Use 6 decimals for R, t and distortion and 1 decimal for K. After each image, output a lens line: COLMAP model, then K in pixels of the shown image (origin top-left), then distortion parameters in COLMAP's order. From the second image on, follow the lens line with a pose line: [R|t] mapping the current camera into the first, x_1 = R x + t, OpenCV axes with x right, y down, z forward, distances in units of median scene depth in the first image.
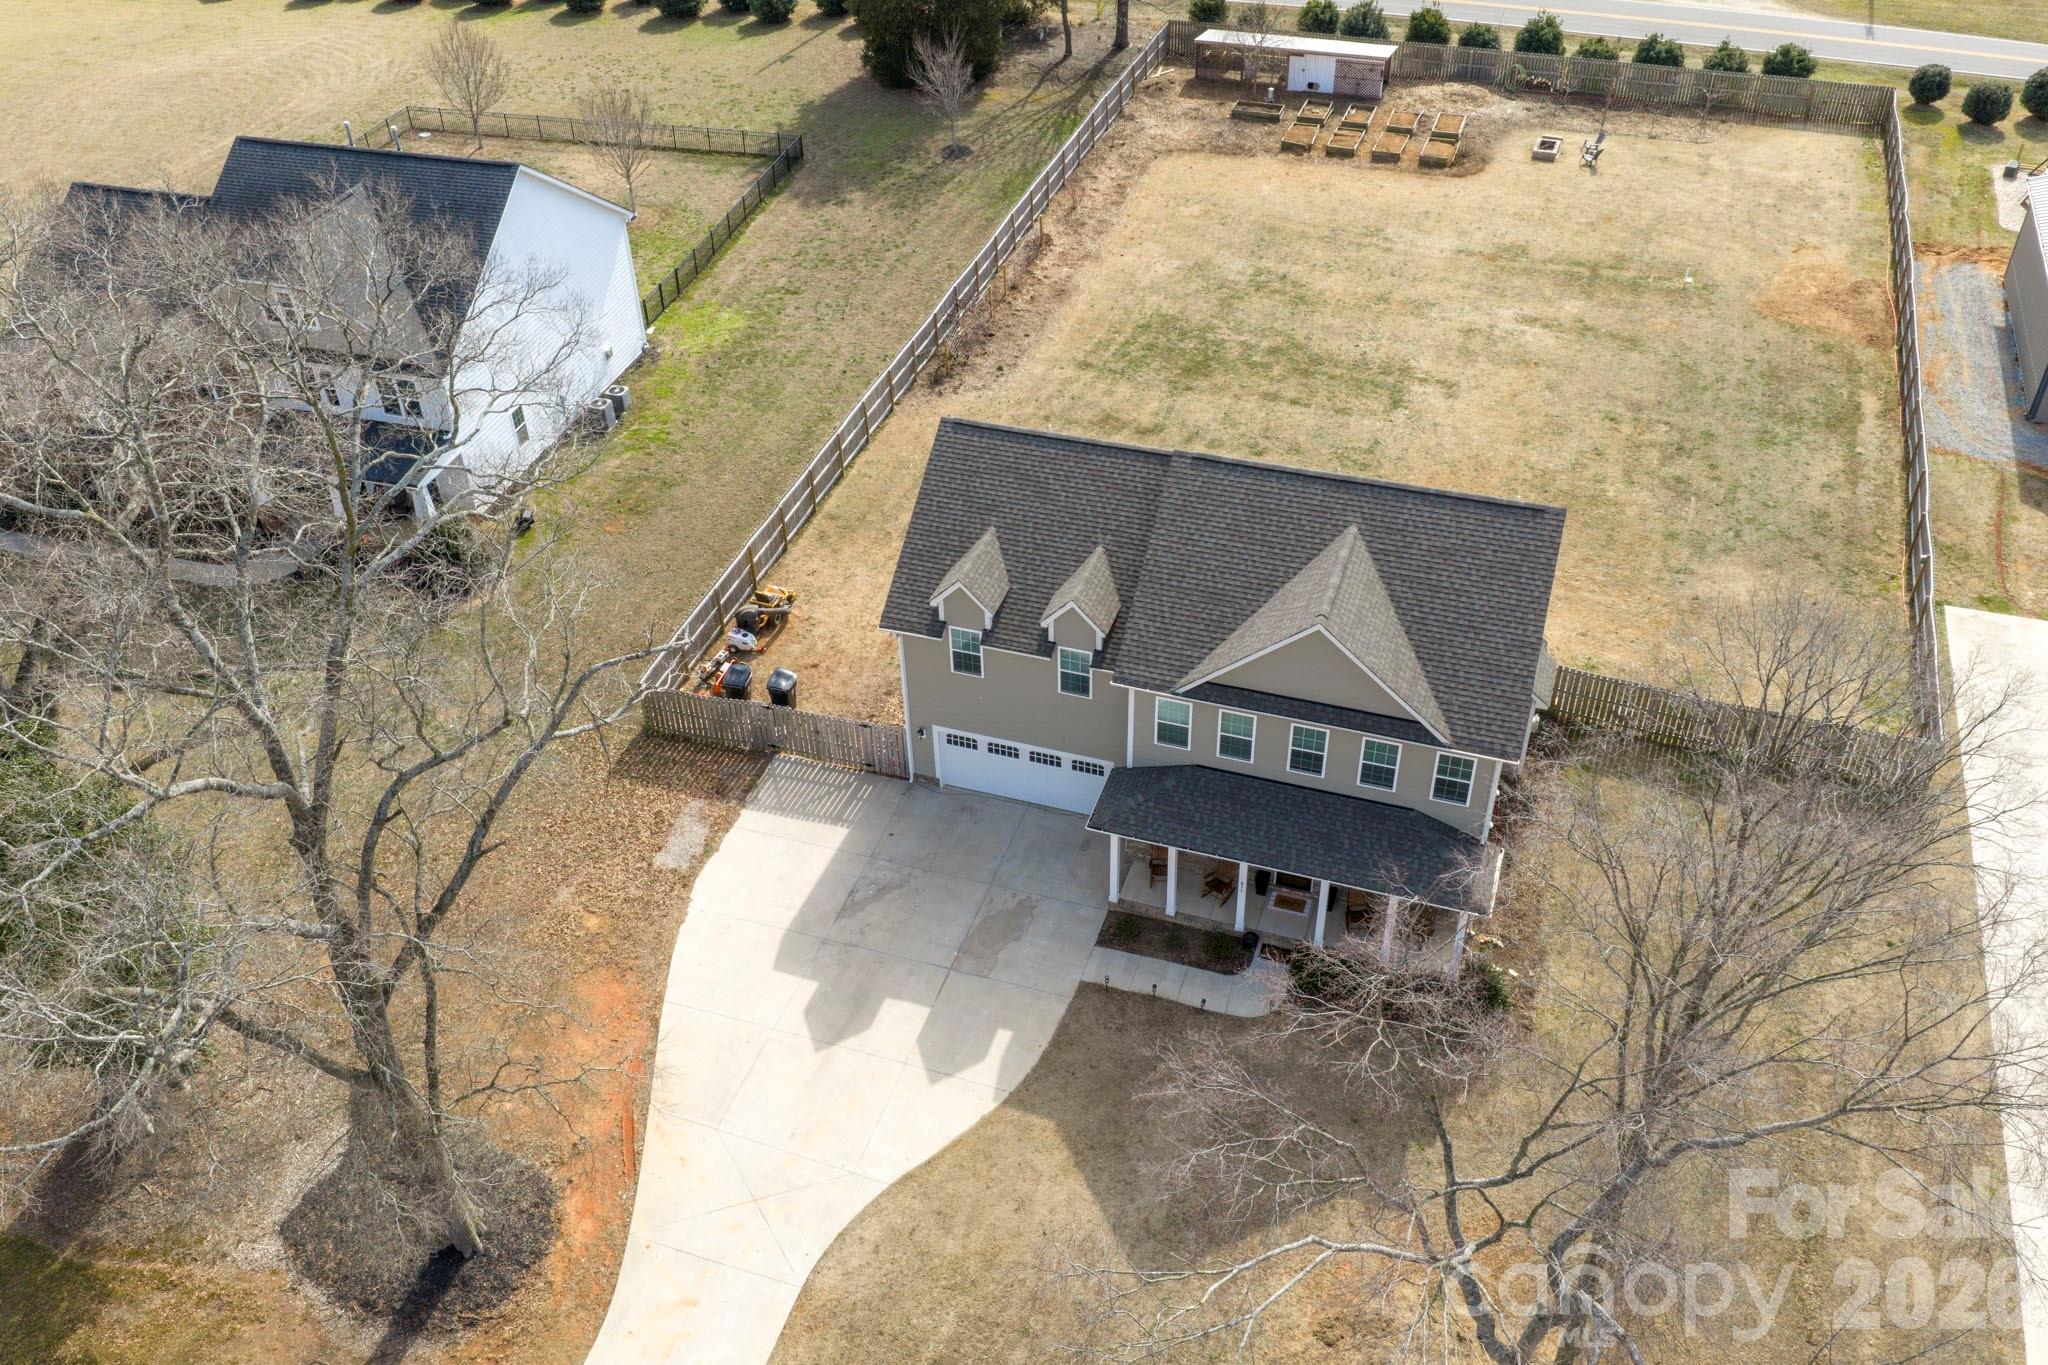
lens RADIAL K [[1695.9, 0, 1024.0], [0, 1695.9, 682.5], [0, 0, 1]] dist [0.001526, -0.005335]
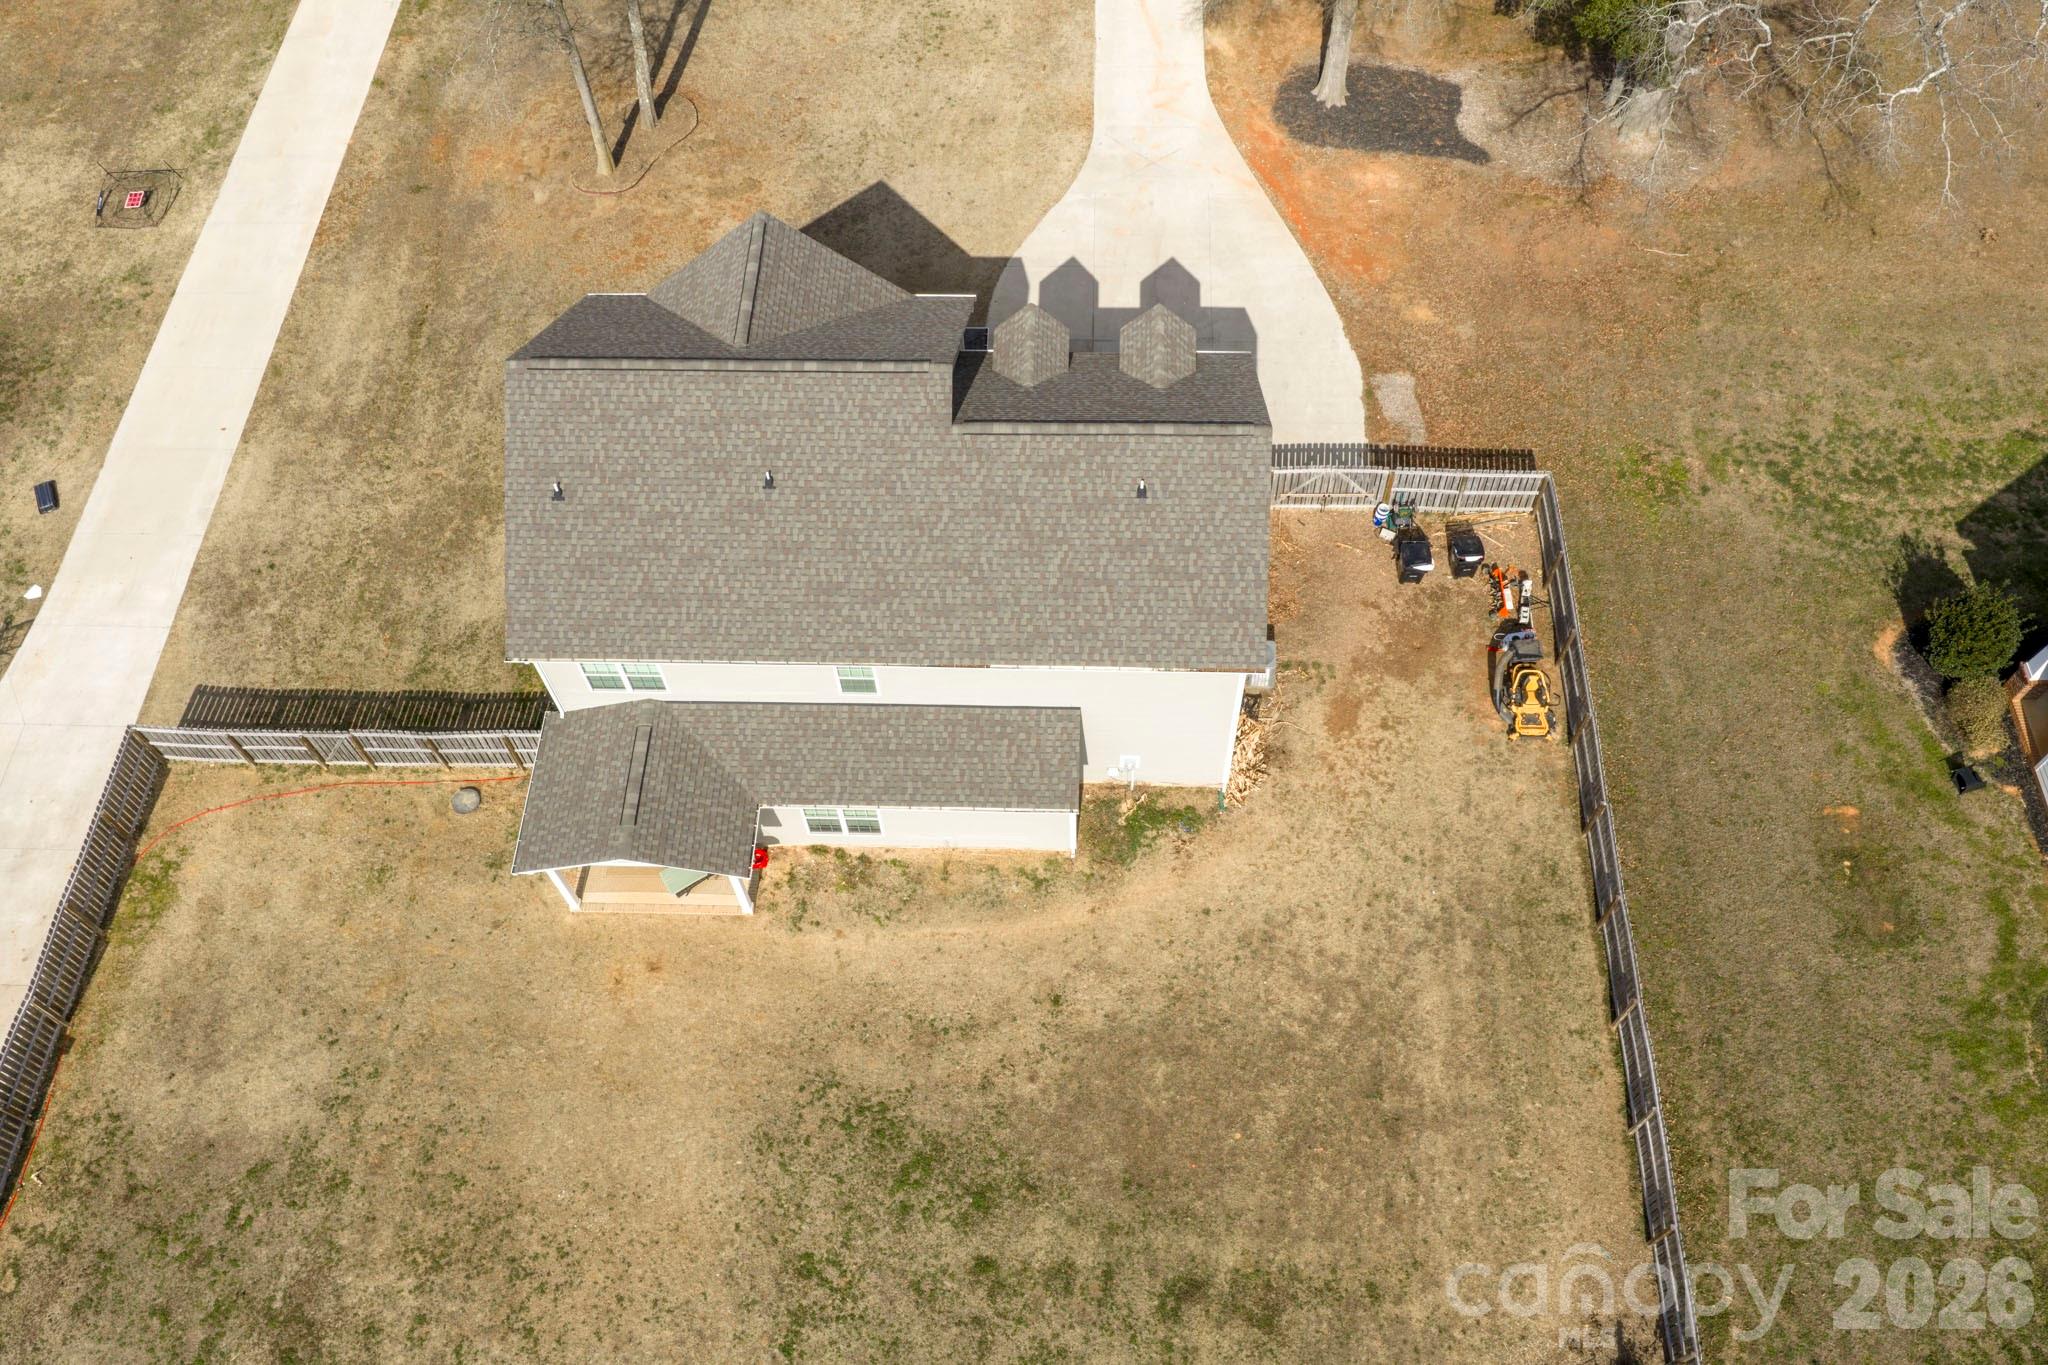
lens RADIAL K [[1695.9, 0, 1024.0], [0, 1695.9, 682.5], [0, 0, 1]] dist [0.001526, -0.005335]
pose [[-0.955095, 0.277473, -0.103936, 0.117778], [-0.141334, -0.118328, 0.982865, -0.623782], [0.260420, 0.953419, 0.152231, 0.654417]]
